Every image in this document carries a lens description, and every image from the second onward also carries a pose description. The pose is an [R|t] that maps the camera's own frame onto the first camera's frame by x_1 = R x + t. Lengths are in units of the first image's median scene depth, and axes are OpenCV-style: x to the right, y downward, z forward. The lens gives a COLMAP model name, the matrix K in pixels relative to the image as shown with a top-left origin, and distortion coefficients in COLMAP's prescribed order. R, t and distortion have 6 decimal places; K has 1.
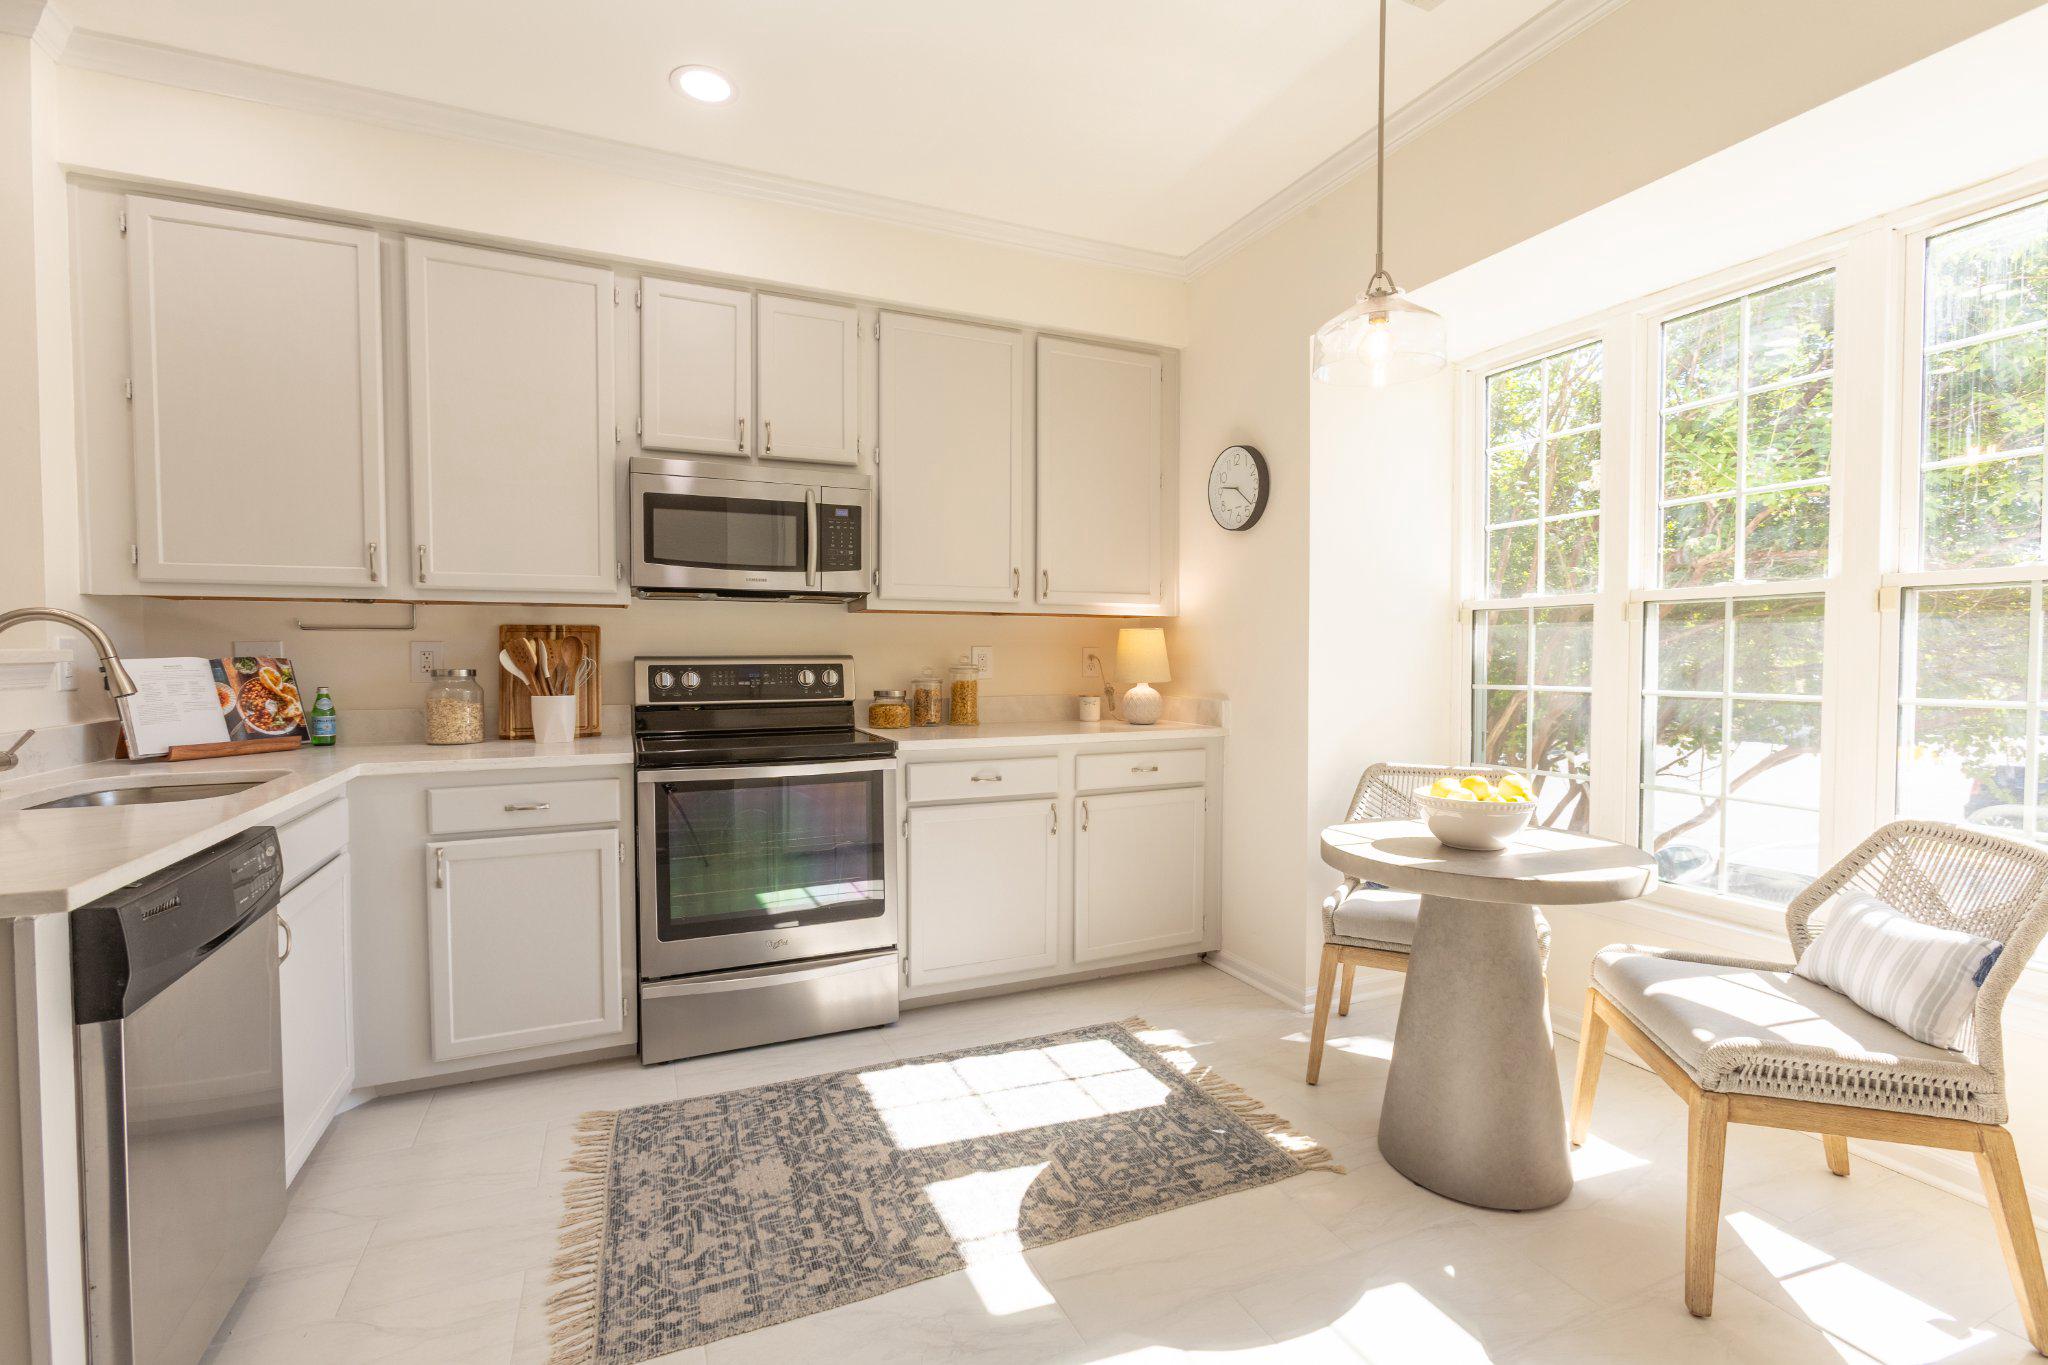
lens RADIAL K [[928.7, 0, 1024.0], [0, 928.7, 682.5], [0, 0, 1]] dist [-0.002273, -0.000427]
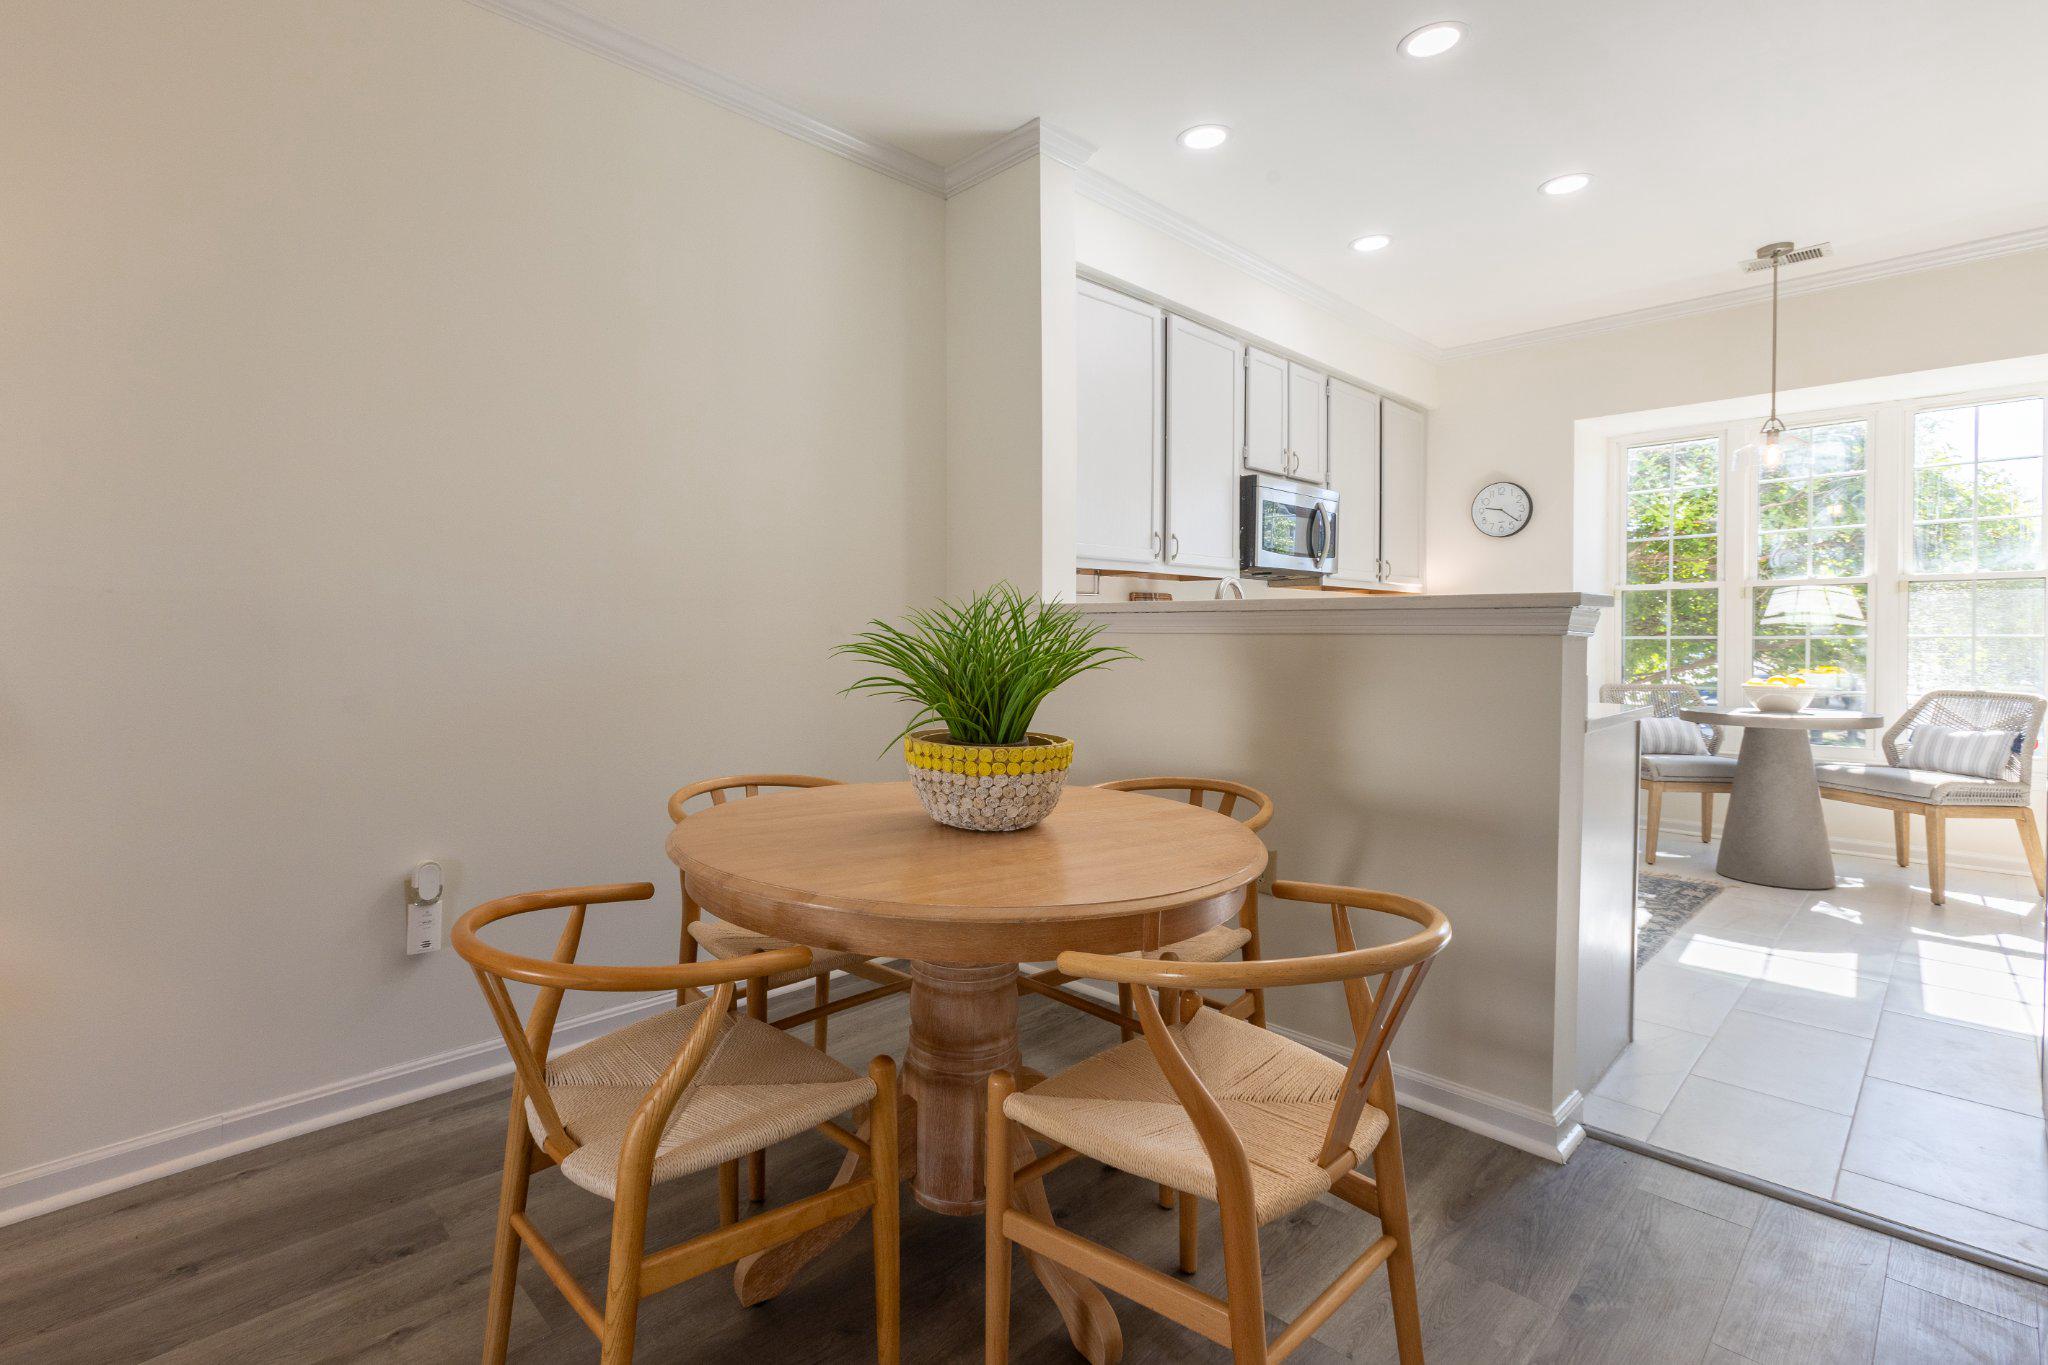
lens RADIAL K [[928.7, 0, 1024.0], [0, 928.7, 682.5], [0, 0, 1]] dist [-0.002273, -0.000427]
pose [[0.940387, -0.020457, 0.339489, -1.368778], [0.011679, 0.999543, 0.027879, 0.032457], [-0.339904, -0.022253, 0.940197, -0.241875]]
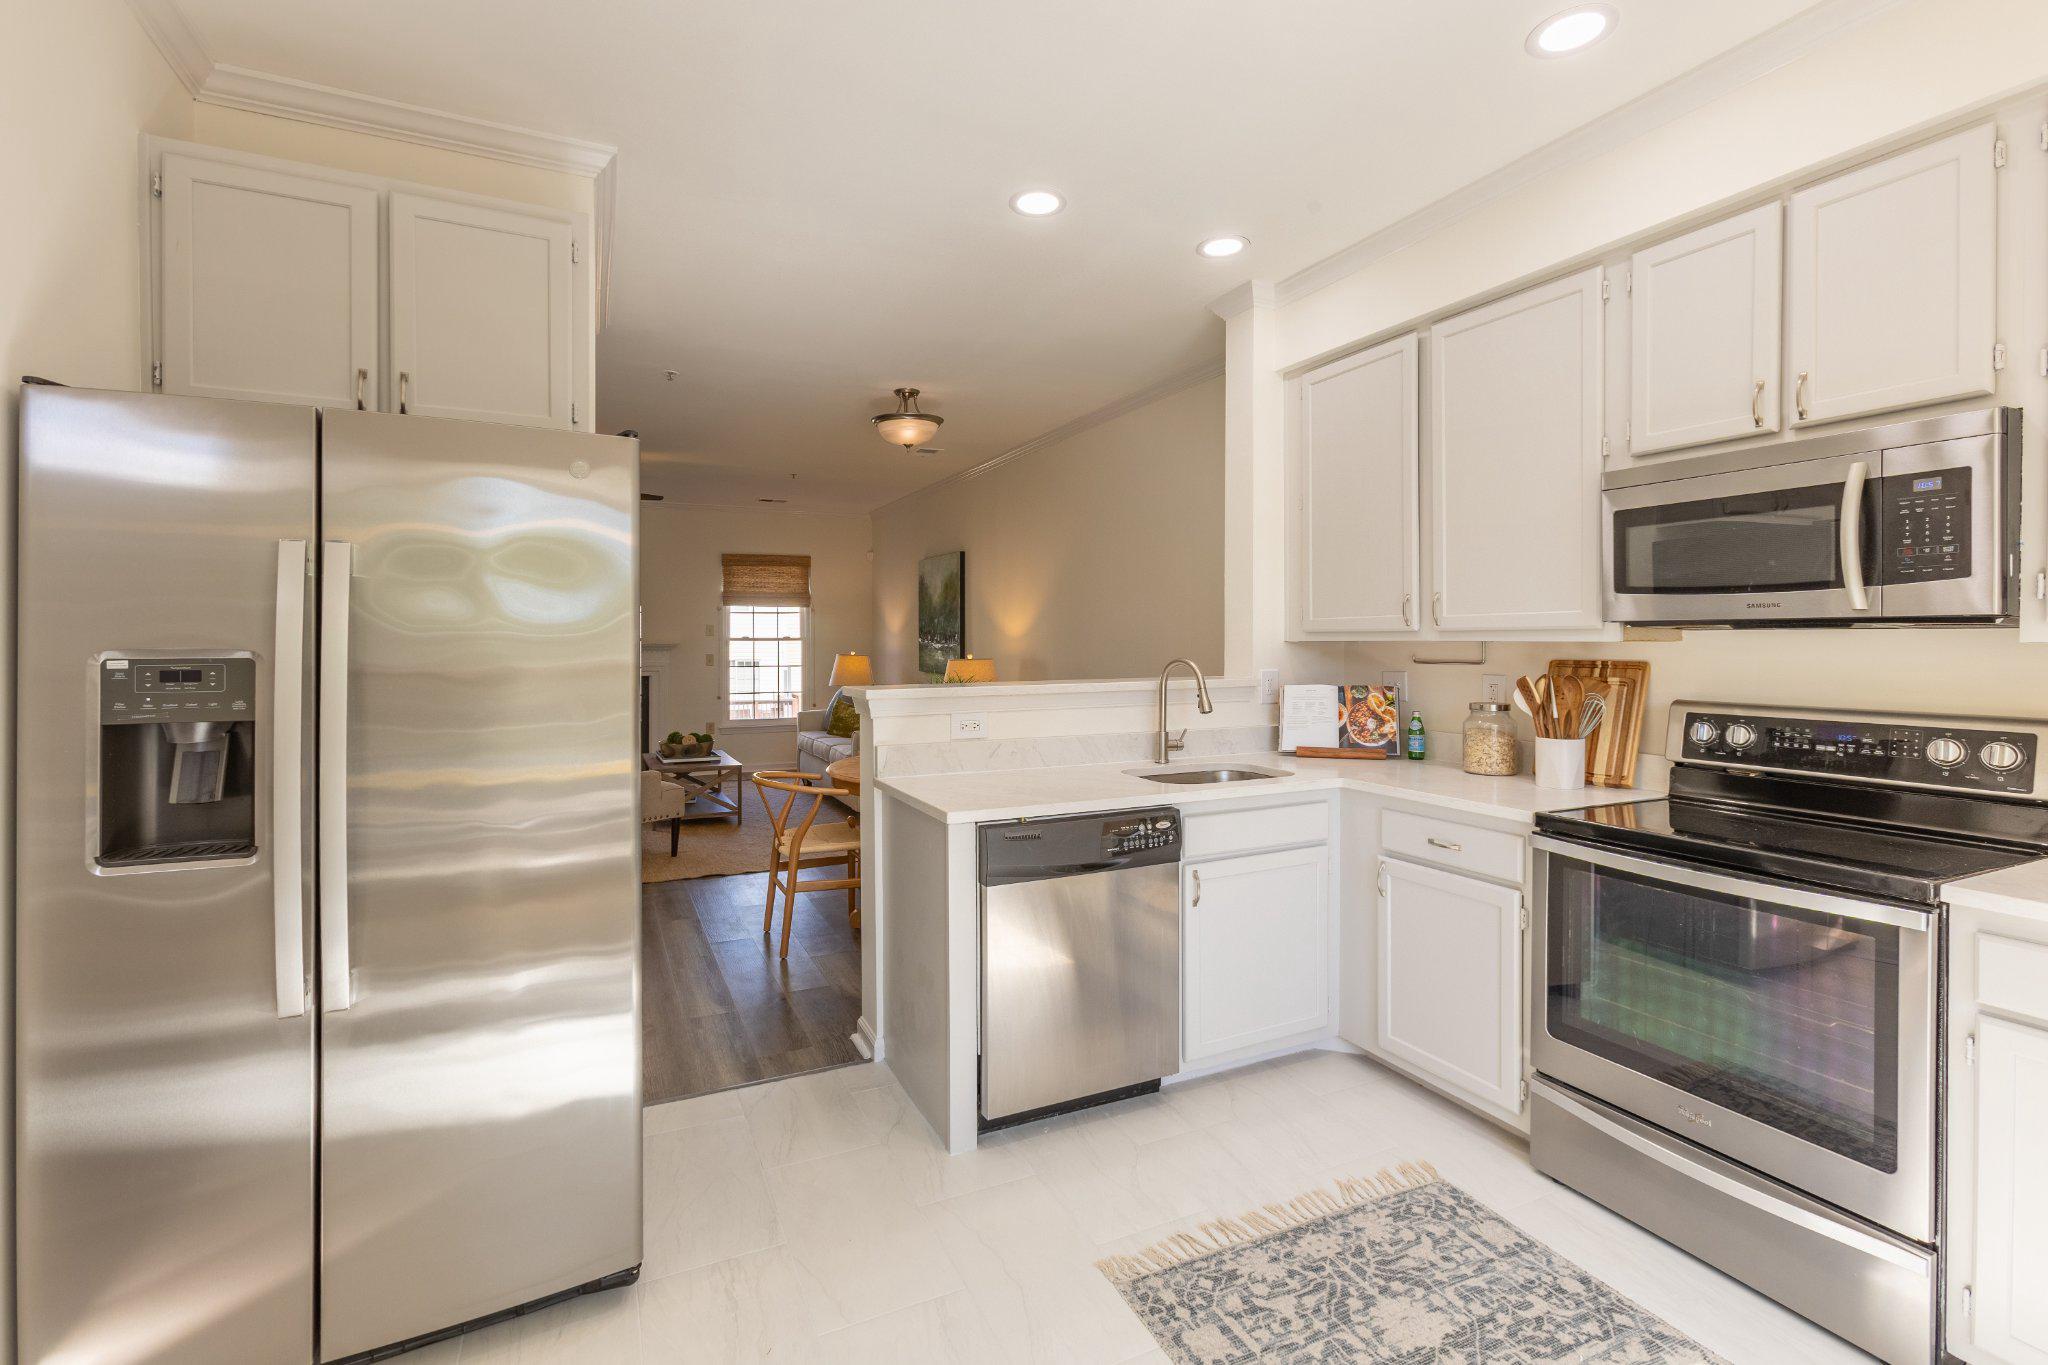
lens RADIAL K [[911.6, 0, 1029.9], [0, 911.6, 643.4], [0, 0, 1]] dist [-0.001542, -0.000209]
pose [[0.019027, 0.005708, -0.999803, 0.465207], [-0.029064, 0.999564, 0.005153, -0.081337], [0.999396, 0.028960, 0.019184, 0.502648]]
